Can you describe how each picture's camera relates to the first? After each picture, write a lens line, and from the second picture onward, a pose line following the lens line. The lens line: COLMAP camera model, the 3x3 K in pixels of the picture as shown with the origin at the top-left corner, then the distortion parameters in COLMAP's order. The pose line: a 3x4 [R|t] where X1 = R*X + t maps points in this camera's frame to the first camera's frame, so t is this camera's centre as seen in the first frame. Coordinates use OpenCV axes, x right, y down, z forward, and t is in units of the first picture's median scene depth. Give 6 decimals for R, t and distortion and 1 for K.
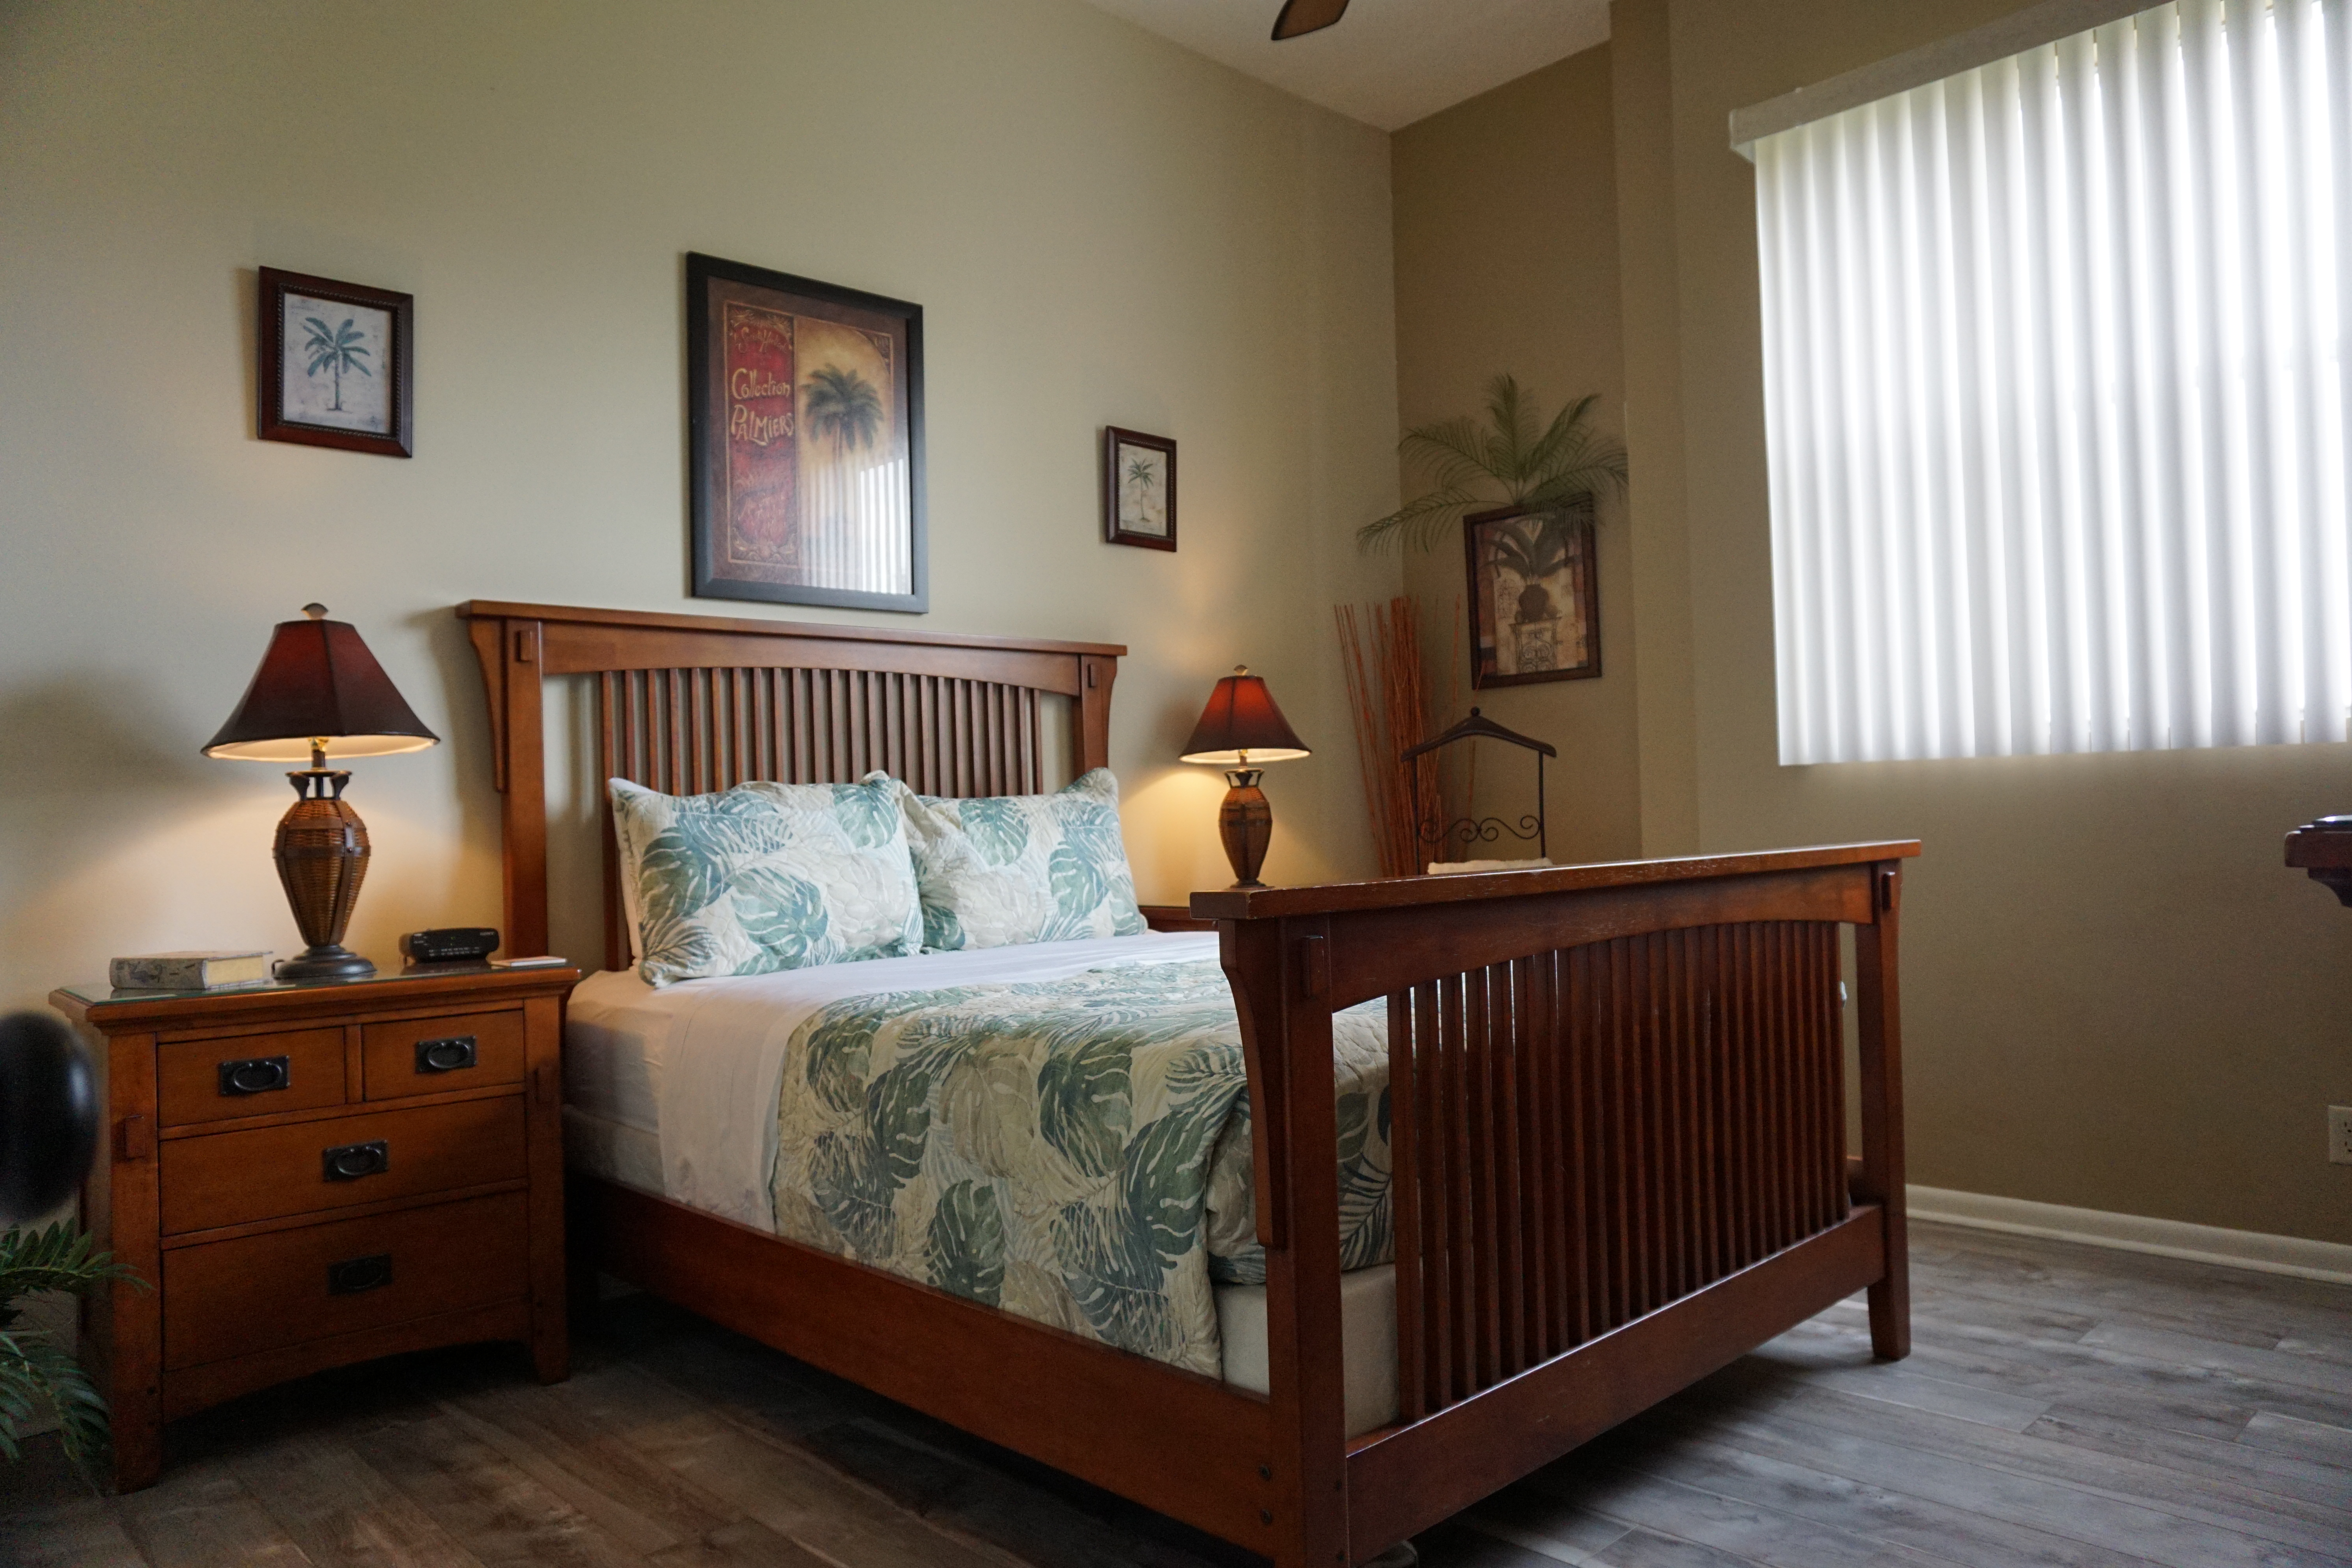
lens RADIAL K [[1570.8, 0, 1176.0], [0, 1570.8, 784.0], [0, 0, 1]] dist [-0.052994, 0.034233]
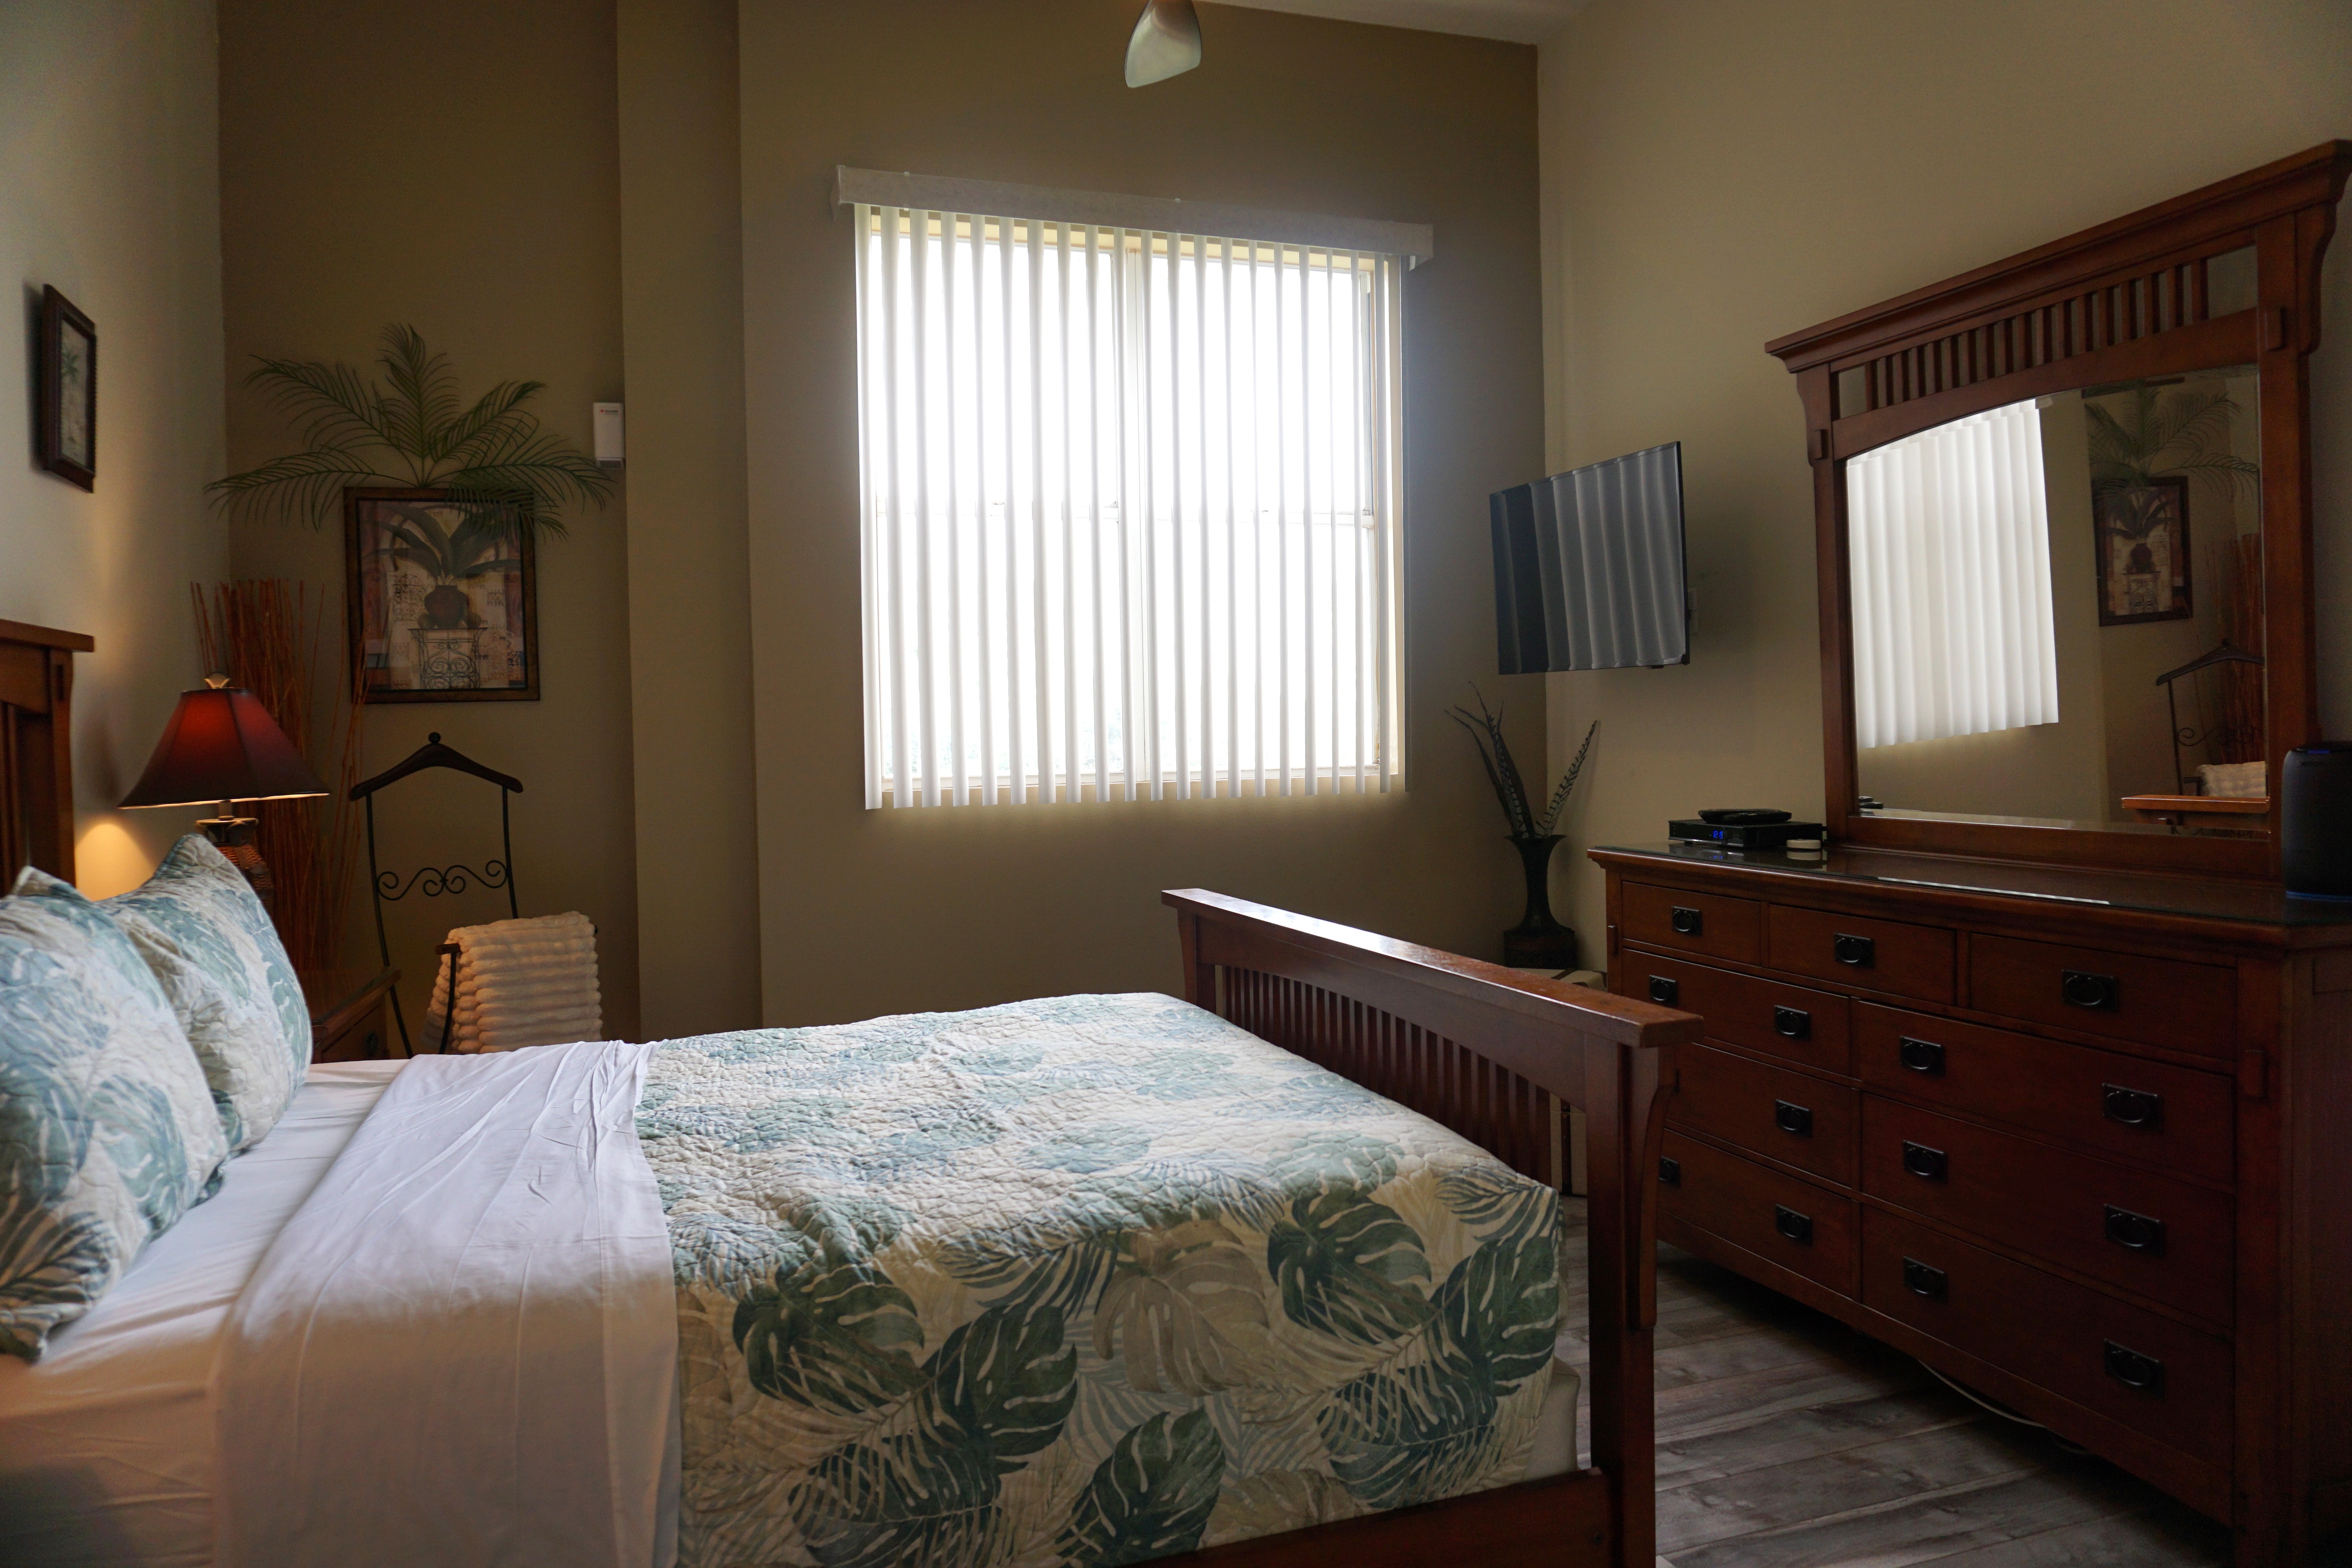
lens RADIAL K [[1570.8, 0, 1176.0], [0, 1570.8, 784.0], [0, 0, 1]] dist [-0.052994, 0.034233]
pose [[0.419170, -0.008046, 0.907872, -0.601243], [-0.012401, 0.999817, 0.014587, -0.059475], [-0.907823, -0.017373, 0.418994, 0.461810]]
